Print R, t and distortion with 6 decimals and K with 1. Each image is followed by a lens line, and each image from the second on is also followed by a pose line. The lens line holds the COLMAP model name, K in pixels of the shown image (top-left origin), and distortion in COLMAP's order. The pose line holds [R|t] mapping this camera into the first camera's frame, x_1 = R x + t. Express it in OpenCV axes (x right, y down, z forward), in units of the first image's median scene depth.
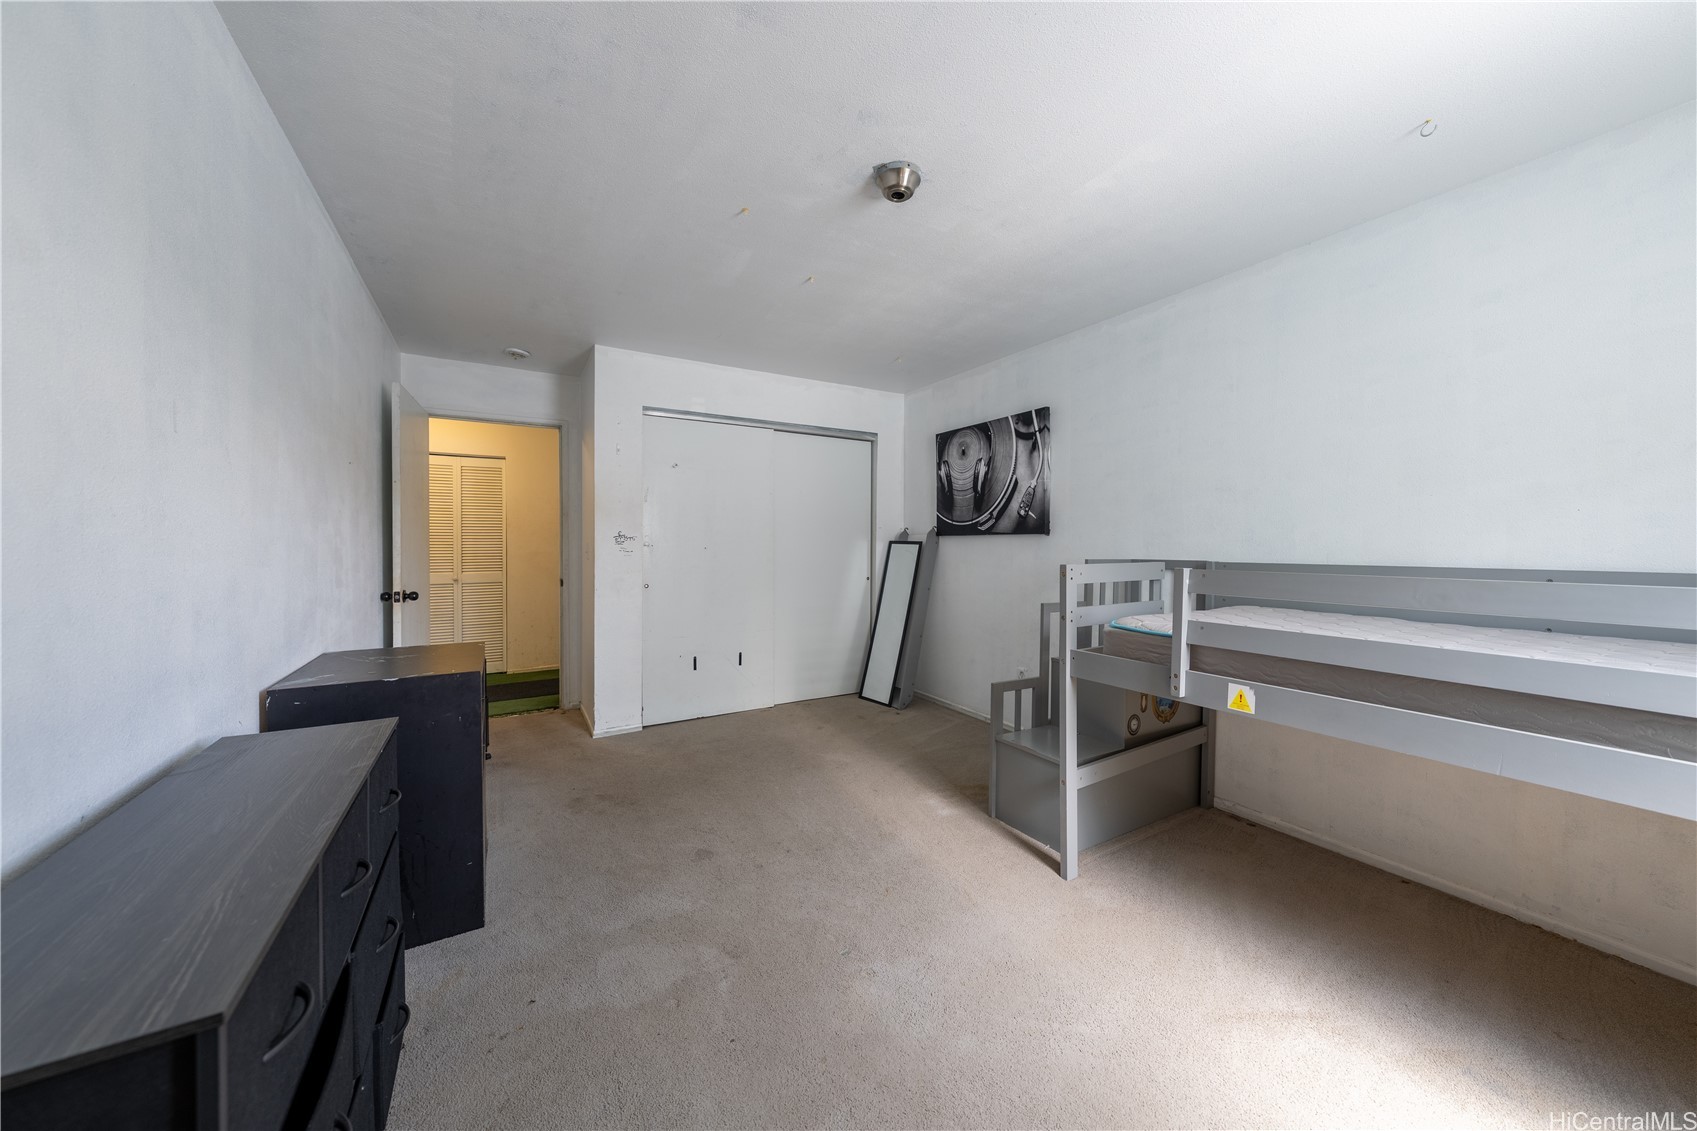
lens RADIAL K [[571.9, 0, 849.1], [0, 571.9, 562.4], [0, 0, 1]] dist [-0.002377, -0.000062]
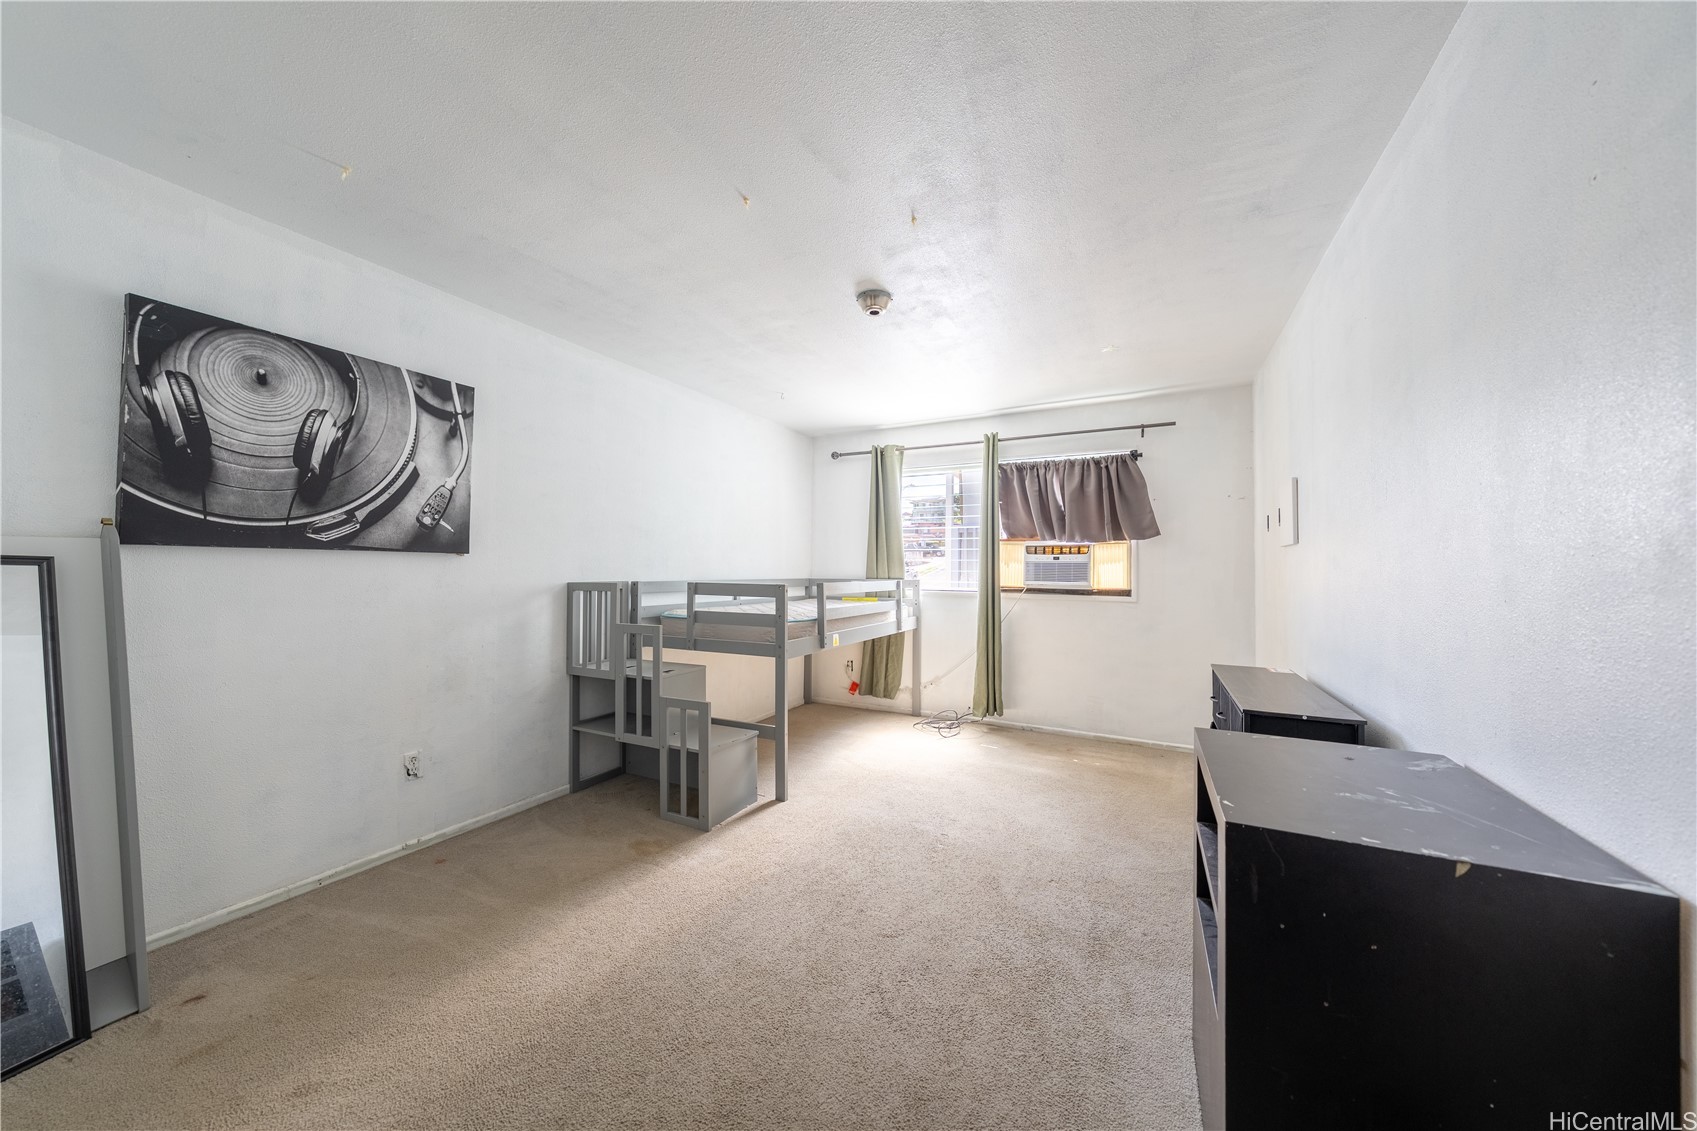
lens RADIAL K [[571.9, 0, 848.9], [0, 571.9, 568.8], [0, 0, 1]] dist [-0.002377, -0.000062]
pose [[-0.520626, -0.011711, 0.853704, -0.525171], [0.011723, 0.999714, 0.020864, -0.036481], [-0.853704, 0.020870, -0.520340, 0.893978]]
